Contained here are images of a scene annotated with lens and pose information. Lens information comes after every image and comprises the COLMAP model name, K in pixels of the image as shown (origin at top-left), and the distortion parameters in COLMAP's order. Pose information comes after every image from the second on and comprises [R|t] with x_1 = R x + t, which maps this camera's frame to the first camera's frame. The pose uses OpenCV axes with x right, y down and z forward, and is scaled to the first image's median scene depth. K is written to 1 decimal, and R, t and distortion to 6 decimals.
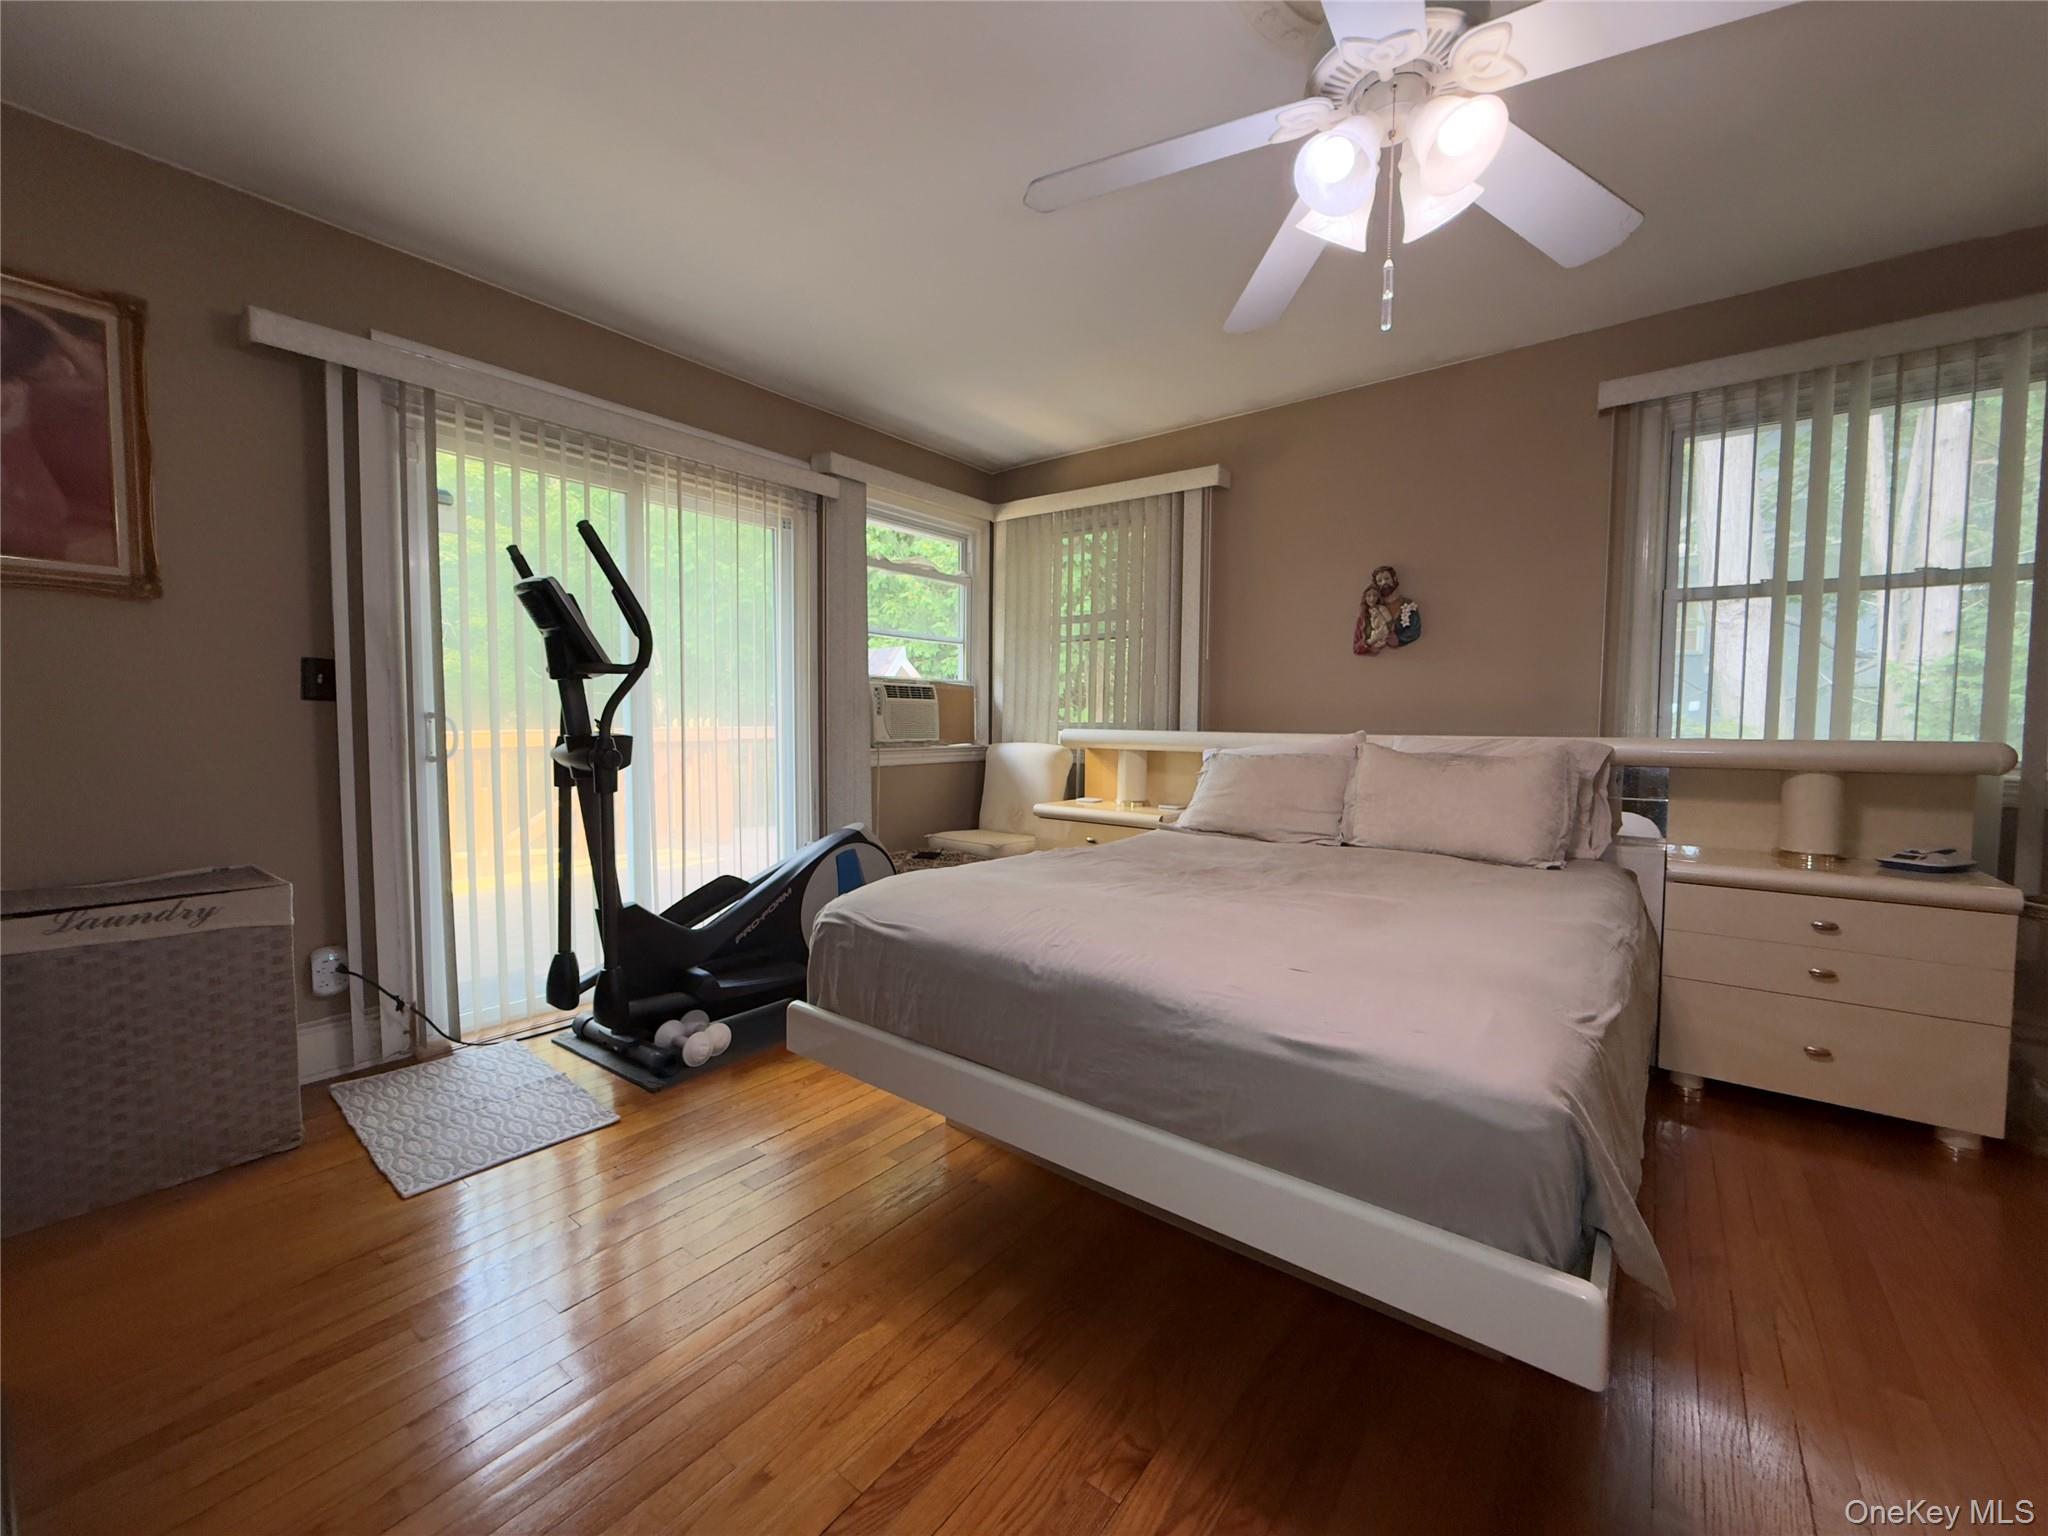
lens RADIAL K [[816.3, 0, 1020.5], [0, 816.3, 767.0], [0, 0, 1]] dist [0.001928, -0.000026]
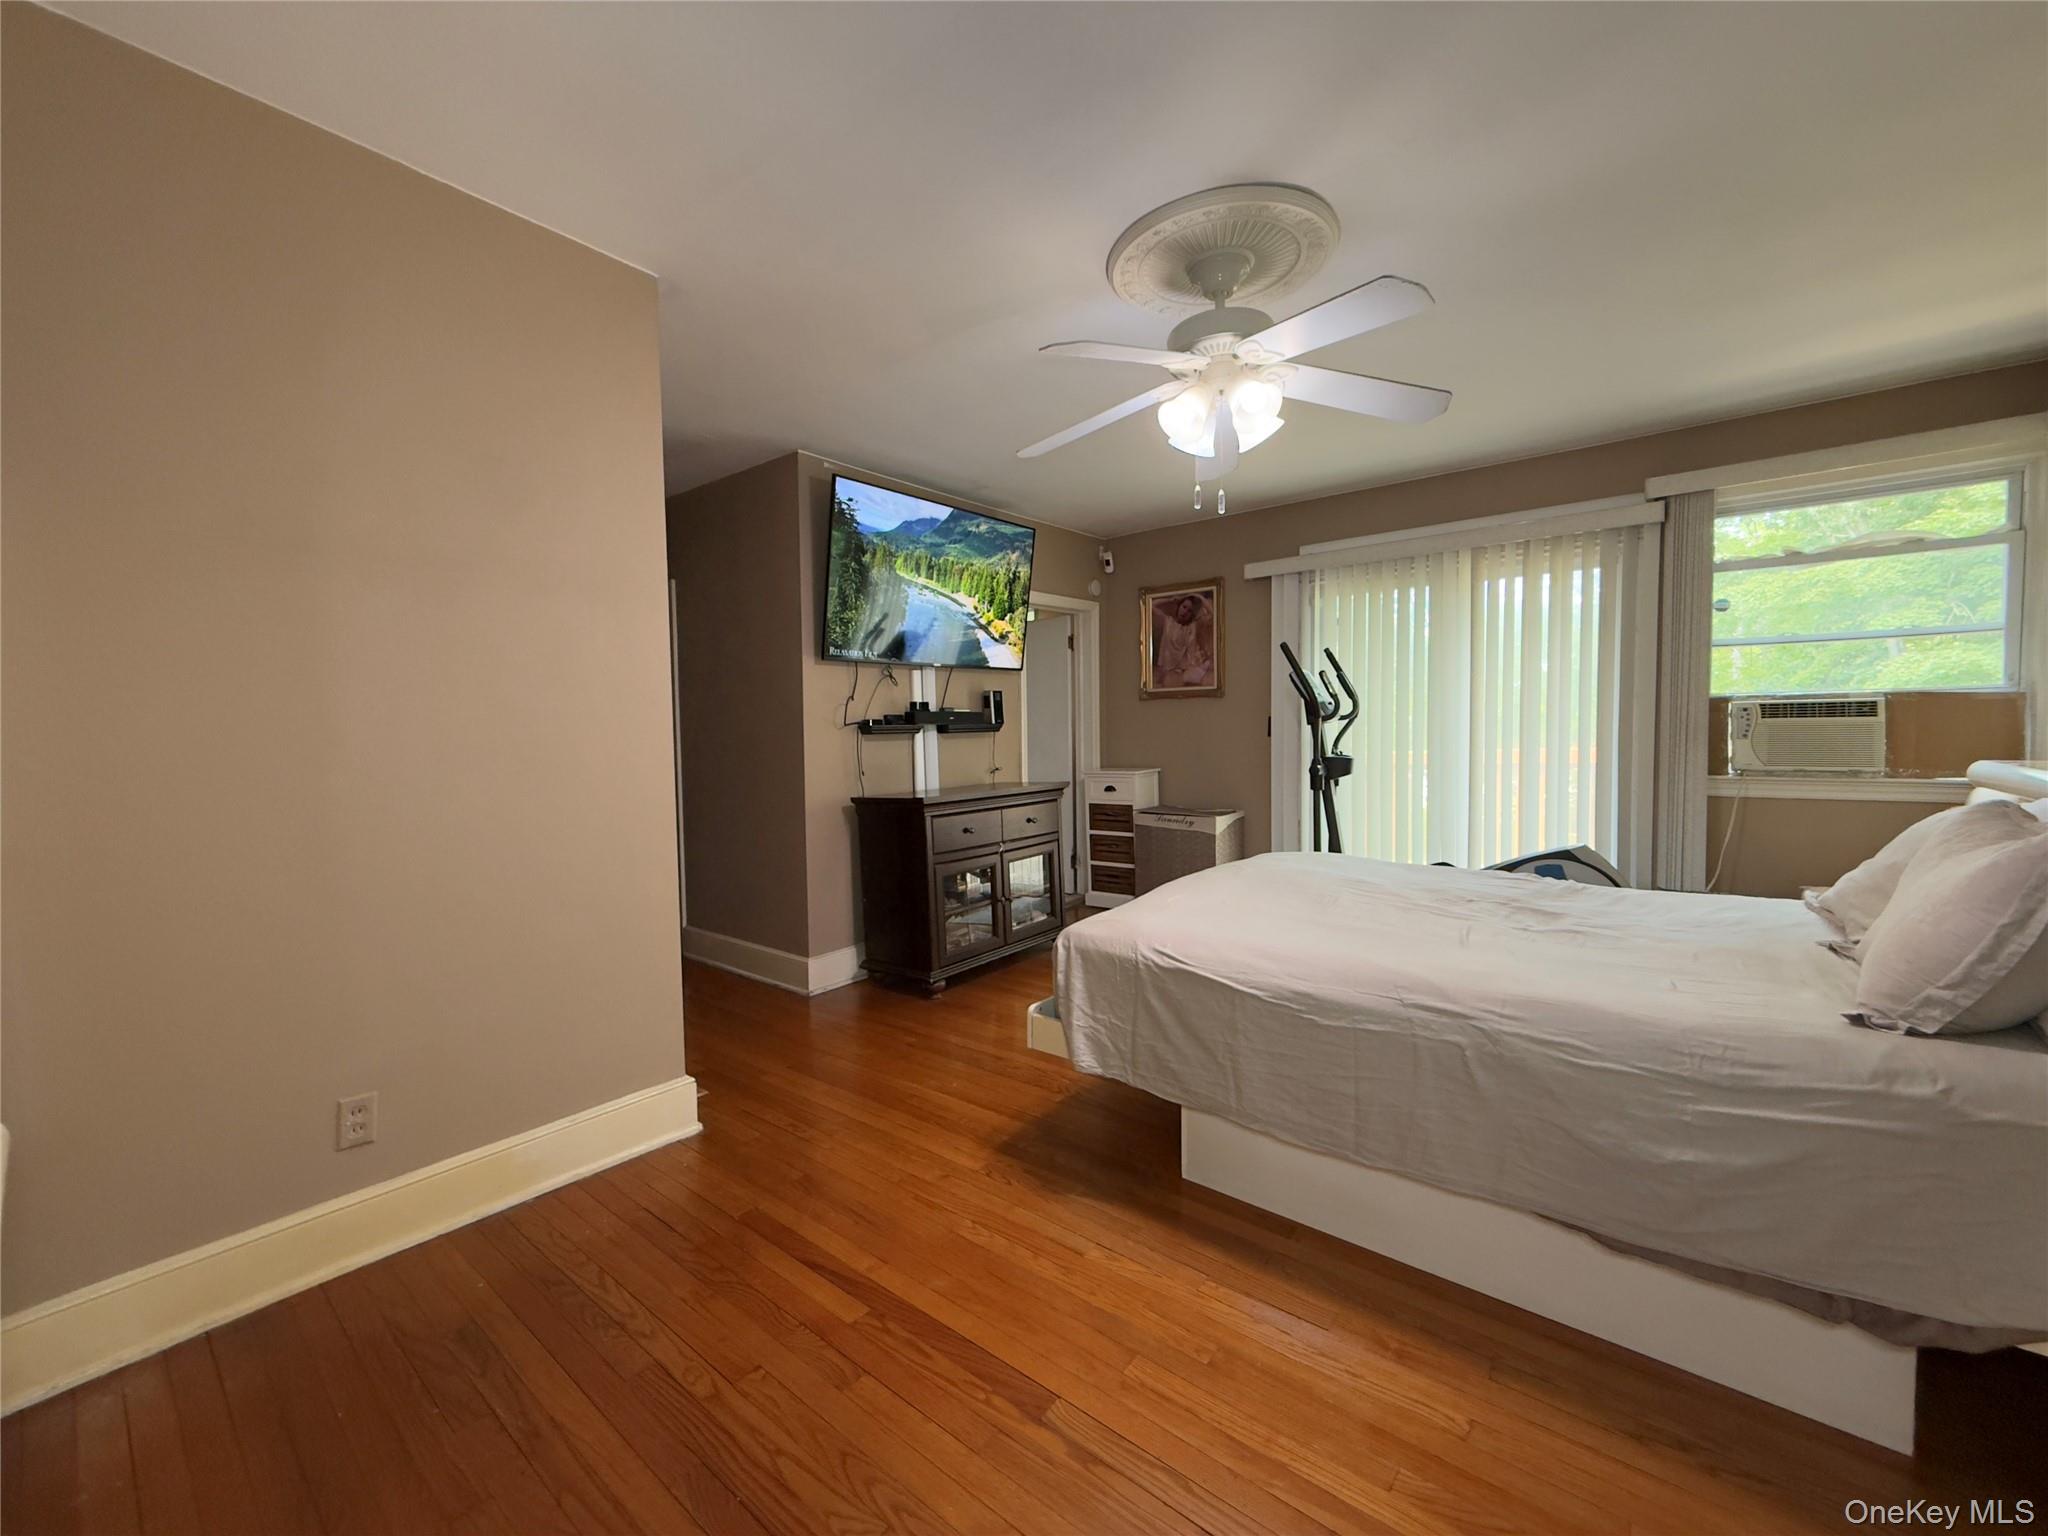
lens RADIAL K [[816.3, 0, 1020.3], [0, 816.3, 771.4], [0, 0, 1]] dist [0.001928, -0.000026]
pose [[-0.020531, 0.042609, -0.998881, 0.879399], [-0.044121, 0.998080, 0.043481, -0.039047], [0.998815, 0.044964, -0.018611, 0.287072]]
